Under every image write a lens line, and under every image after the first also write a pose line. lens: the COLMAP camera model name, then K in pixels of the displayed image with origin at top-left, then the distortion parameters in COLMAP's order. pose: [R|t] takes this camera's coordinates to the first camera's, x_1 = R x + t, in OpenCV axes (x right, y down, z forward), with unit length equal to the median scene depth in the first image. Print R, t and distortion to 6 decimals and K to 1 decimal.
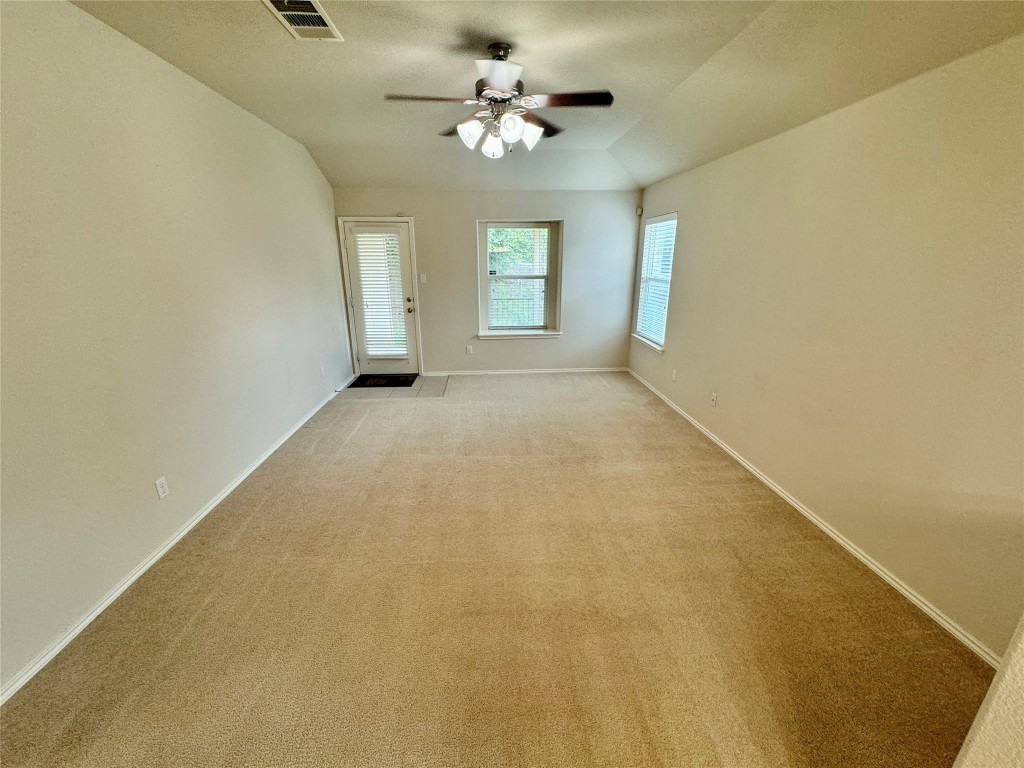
lens RADIAL K [[408.9, 0, 512.0], [0, 408.9, 384.0], [0, 0, 1]] dist [-0.000183, 0.000080]
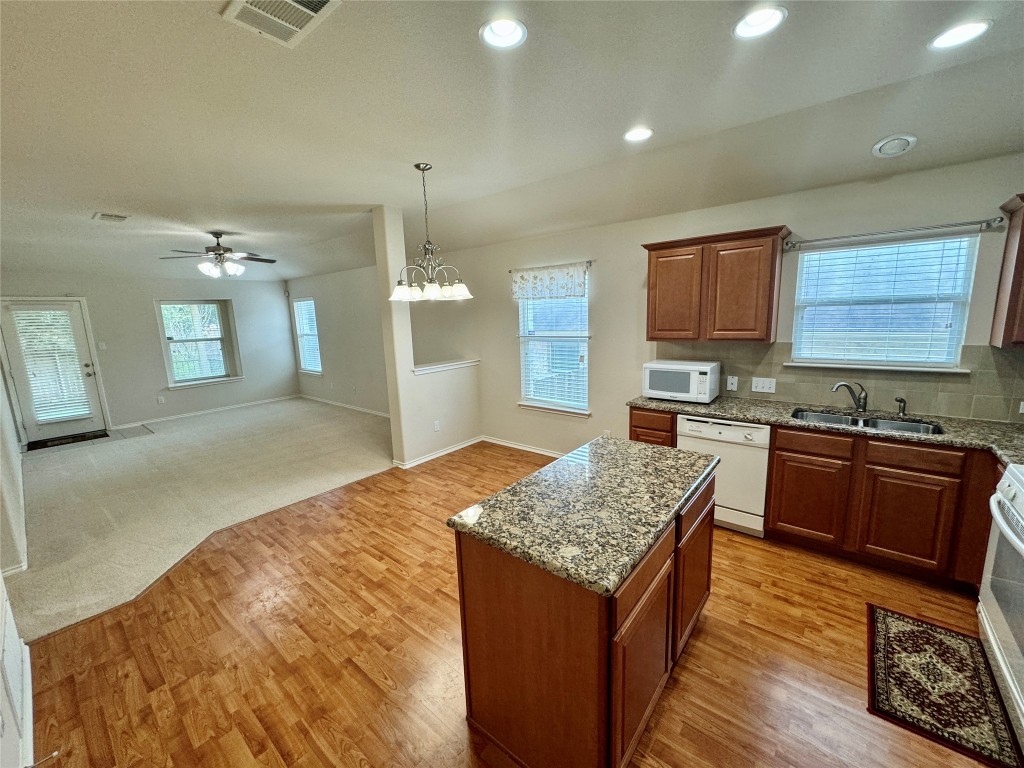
lens RADIAL K [[408.9, 0, 512.0], [0, 408.9, 384.0], [0, 0, 1]] dist [-0.000183, 0.000080]
pose [[0.683939, -0.148346, 0.714298, -0.259338], [0.252019, 0.966874, -0.040506, 0.189311], [-0.684627, 0.207720, 0.698669, -0.600238]]
